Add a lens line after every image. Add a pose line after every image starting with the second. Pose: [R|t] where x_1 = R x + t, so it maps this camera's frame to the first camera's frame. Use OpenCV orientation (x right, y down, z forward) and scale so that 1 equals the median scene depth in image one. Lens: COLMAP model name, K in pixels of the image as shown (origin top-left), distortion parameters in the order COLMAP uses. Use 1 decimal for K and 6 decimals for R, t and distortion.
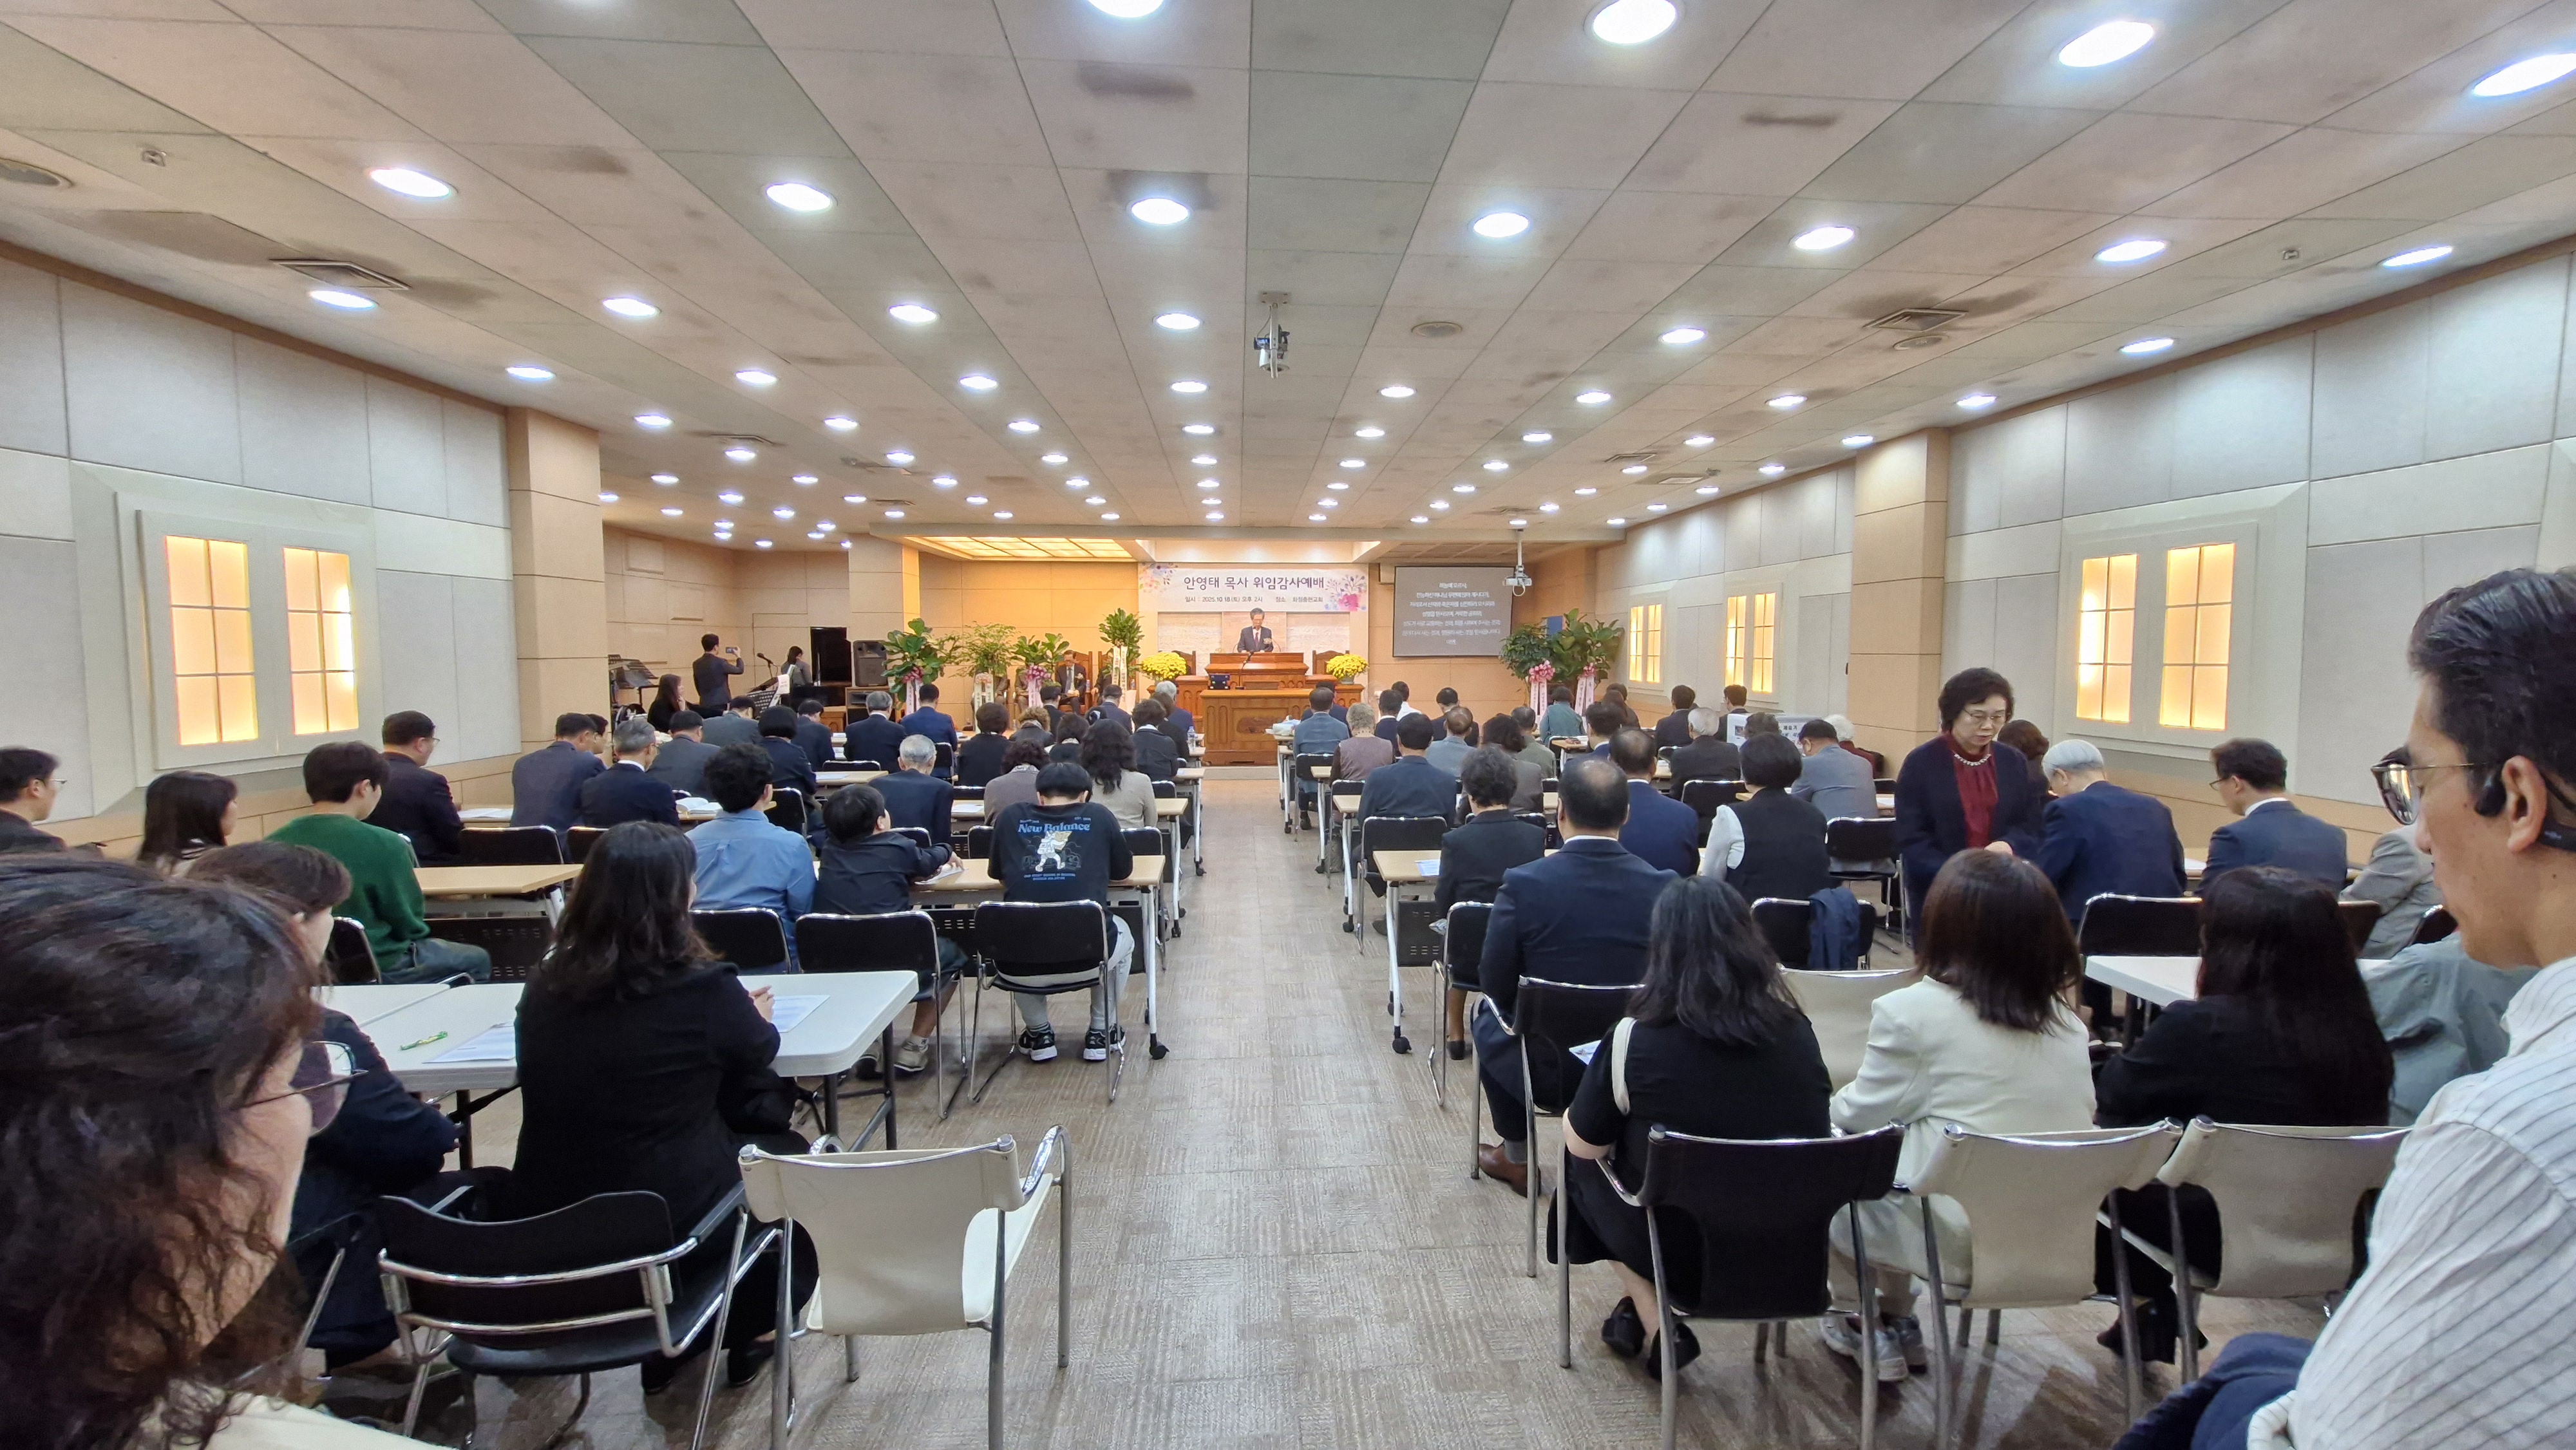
lens RADIAL K [[1028.1, 0, 1319.6], [0, 1028.1, 720.1], [0, 0, 1]] dist [0.001926, 0.000021]
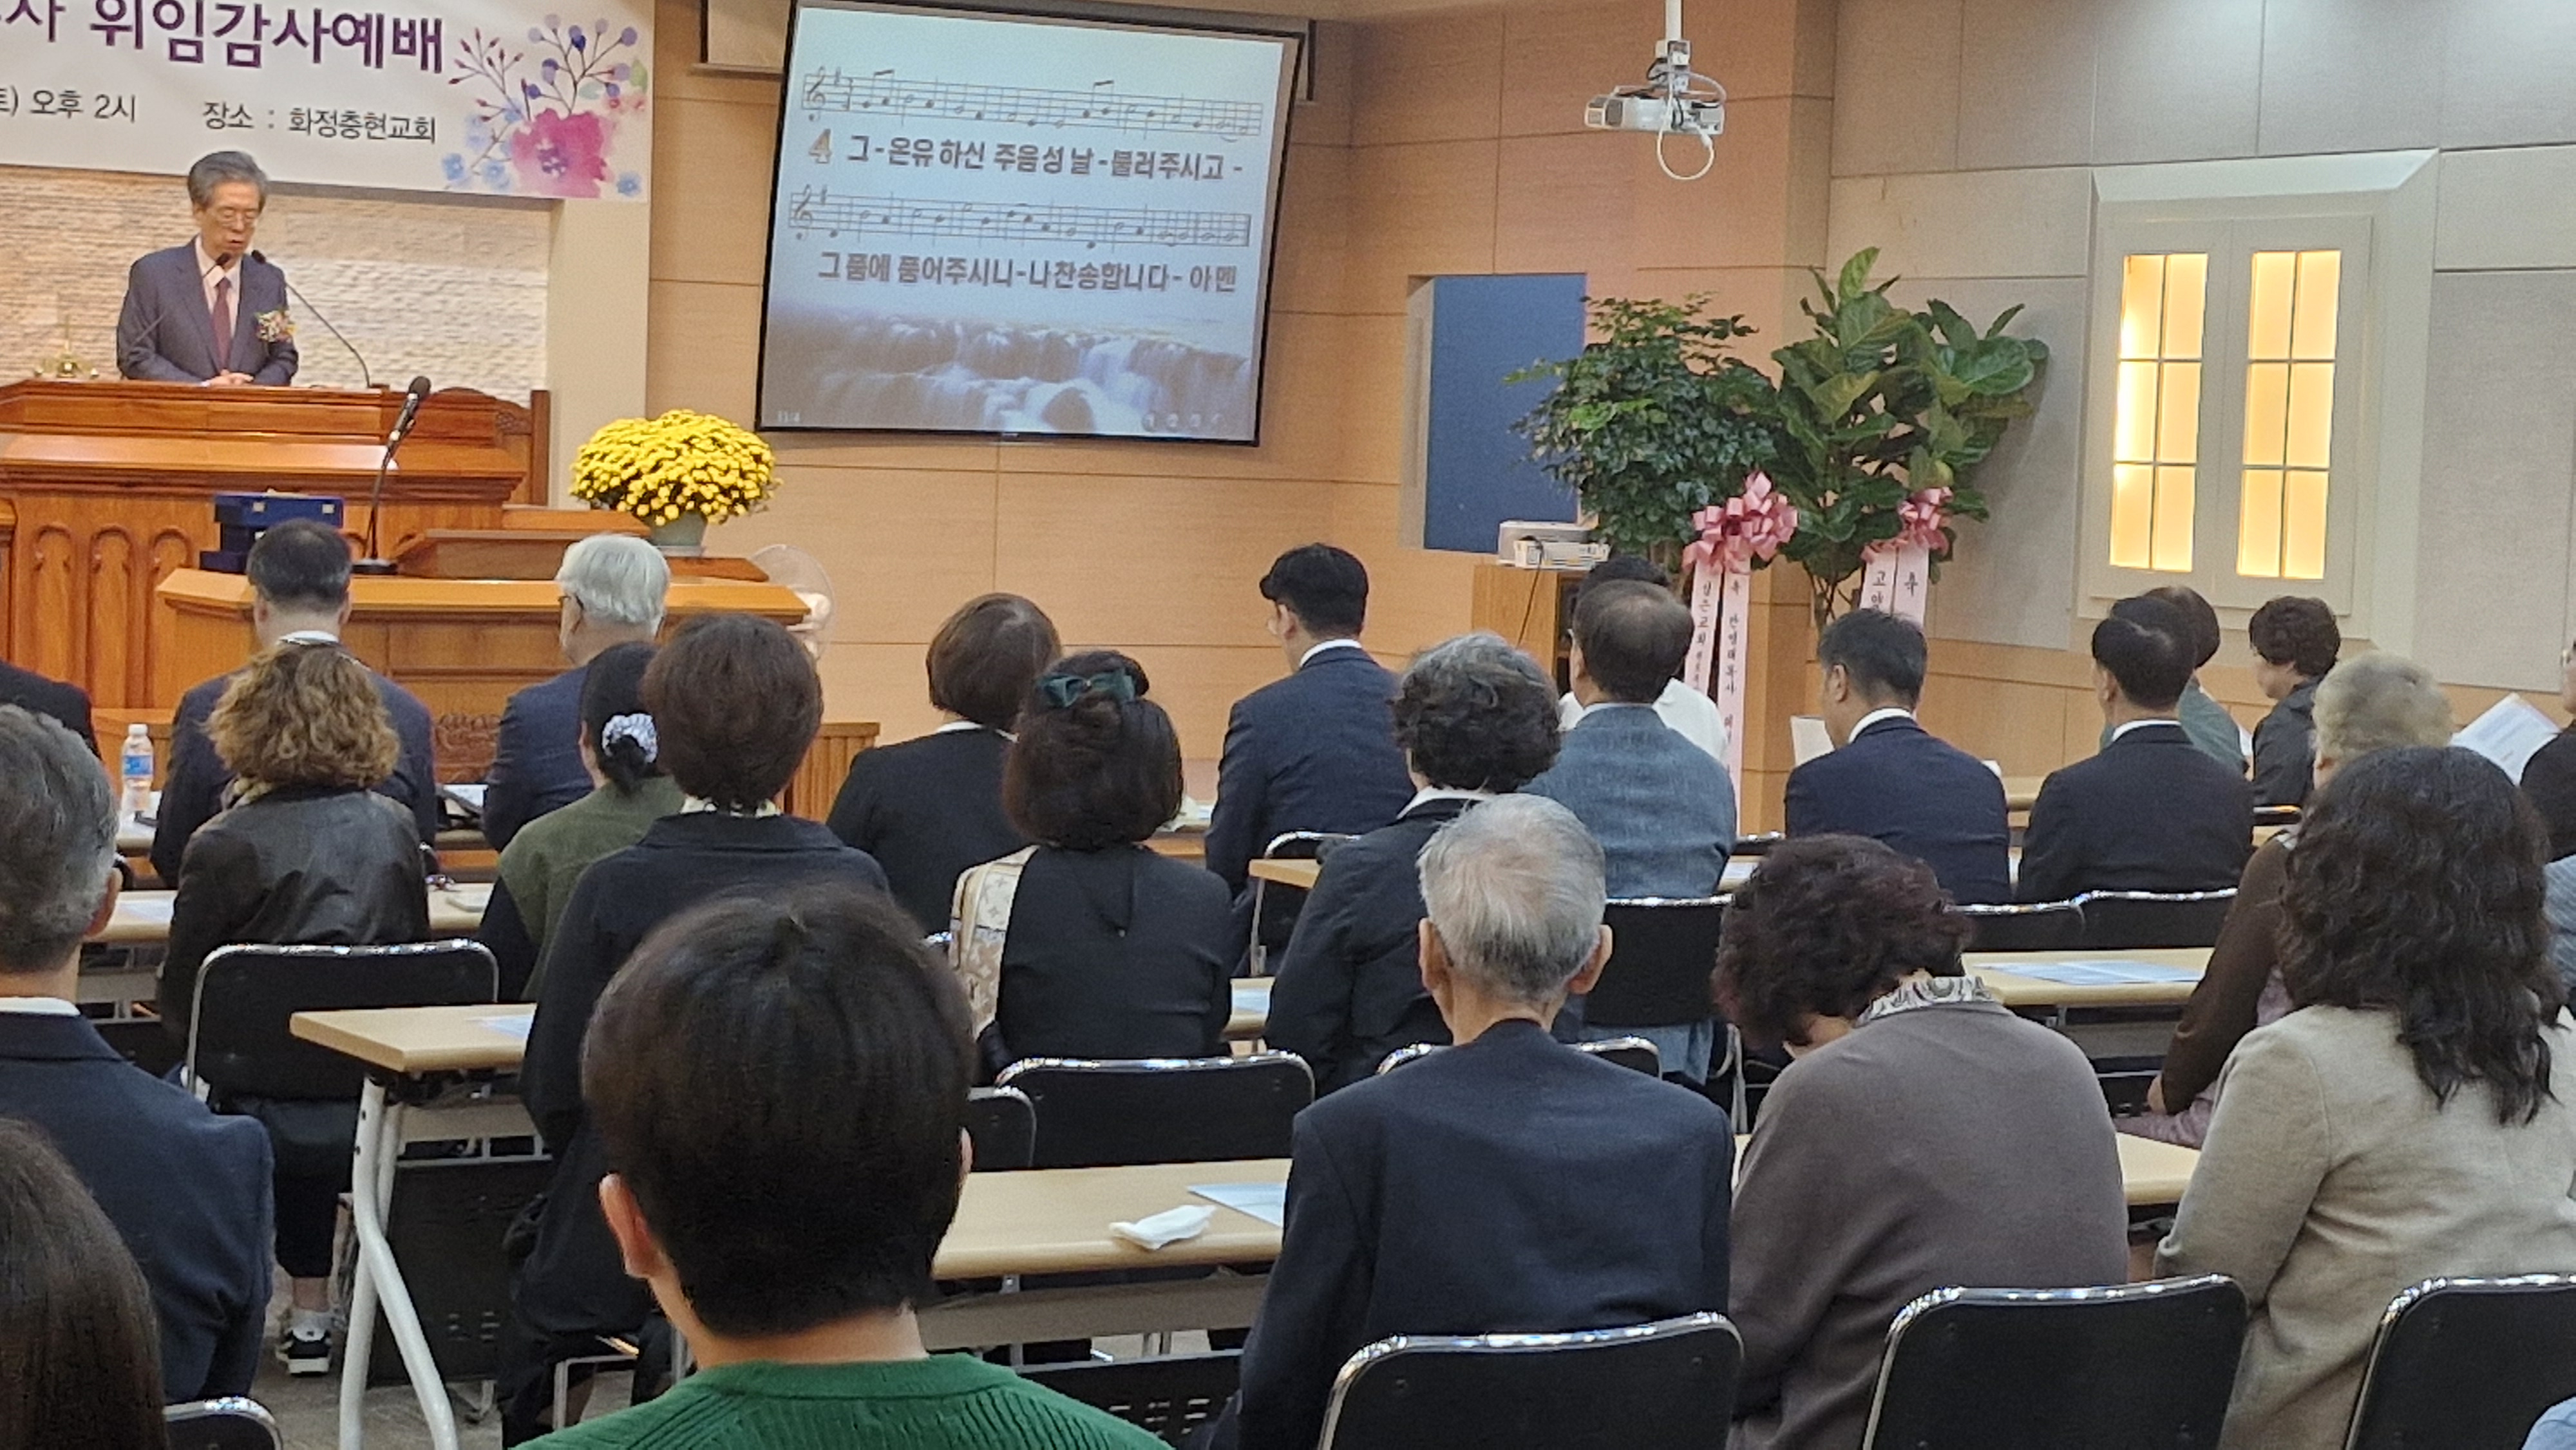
lens RADIAL K [[4862.9, 0, 1288.0], [0, 4862.9, 725.0], [0, 0, 1]] dist [0.165621, -0.030434]
pose [[0.900425, 0.007312, 0.434951, -0.345540], [-0.006423, 0.999973, -0.003513, 0.000874], [-0.434965, 0.000370, 0.900447, 0.092800]]
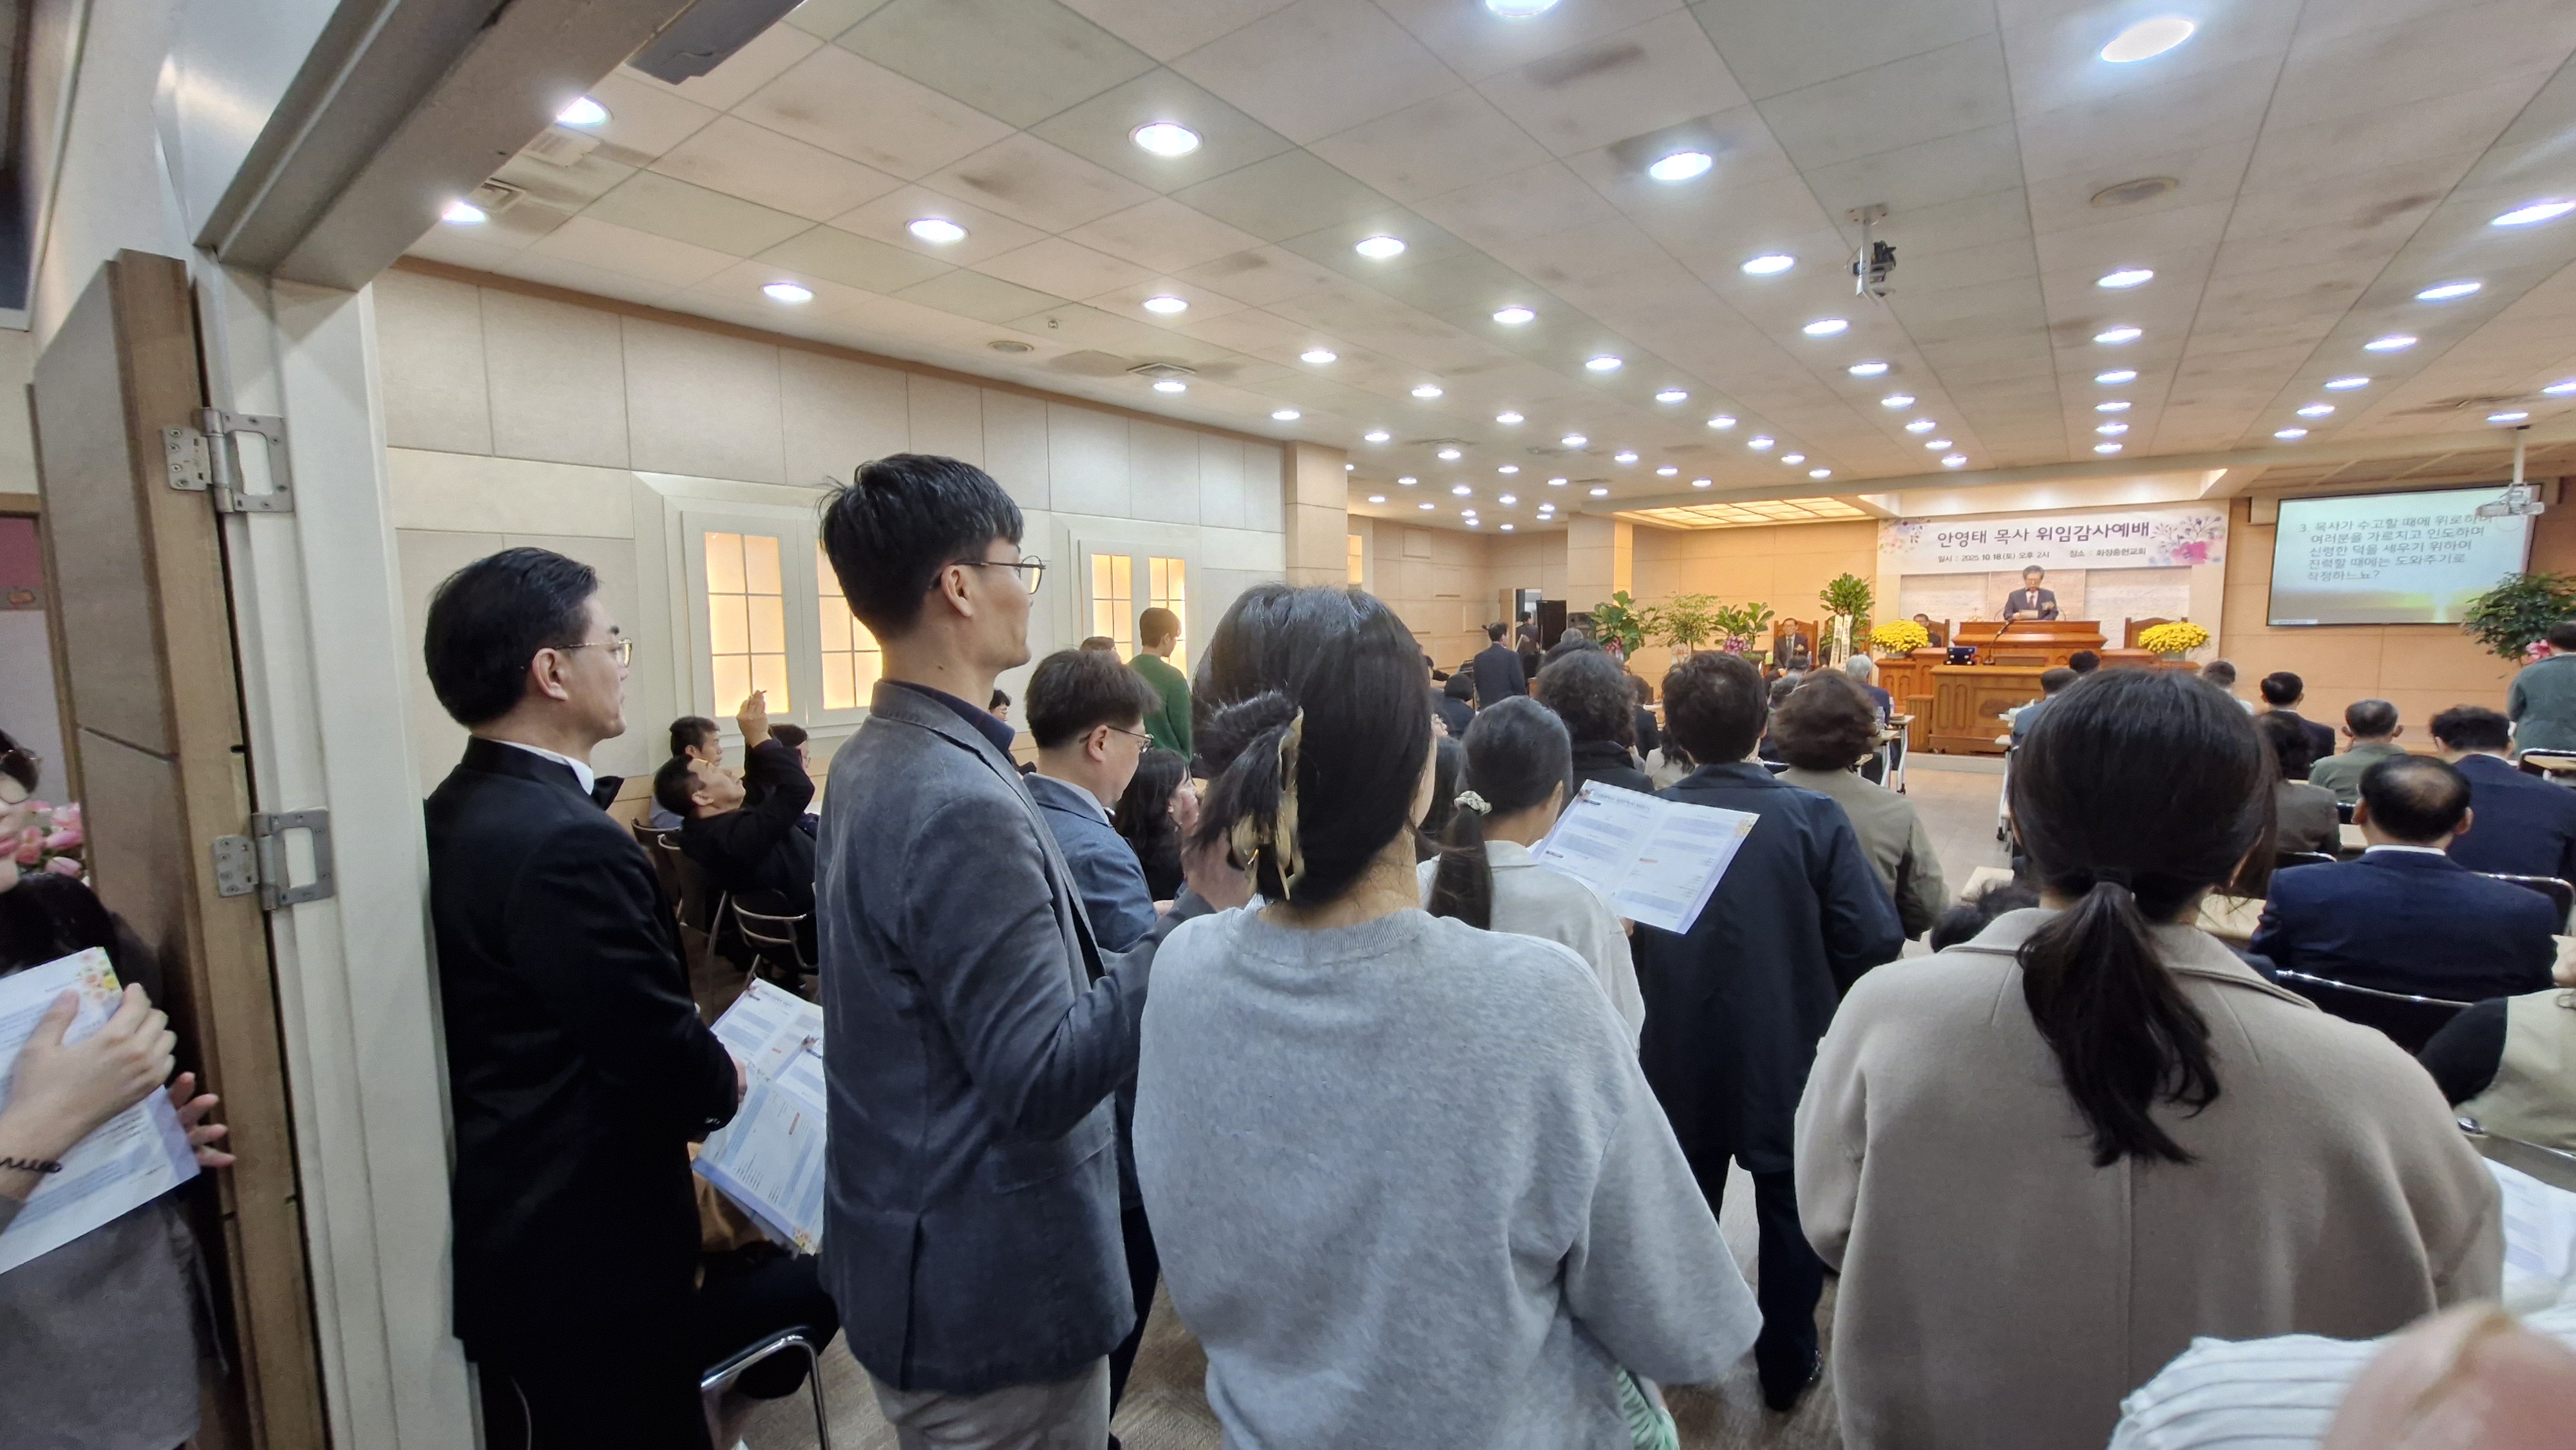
lens RADIAL K [[1020.5, 0, 1304.9], [0, 1020.5, 723.9], [0, 0, 1]] dist [0.001510, 0.000015]
pose [[0.745015, 0.060486, -0.664300, 0.066305], [-0.038075, 0.998113, 0.048180, -0.001310], [0.665960, -0.010602, 0.745912, 0.011829]]
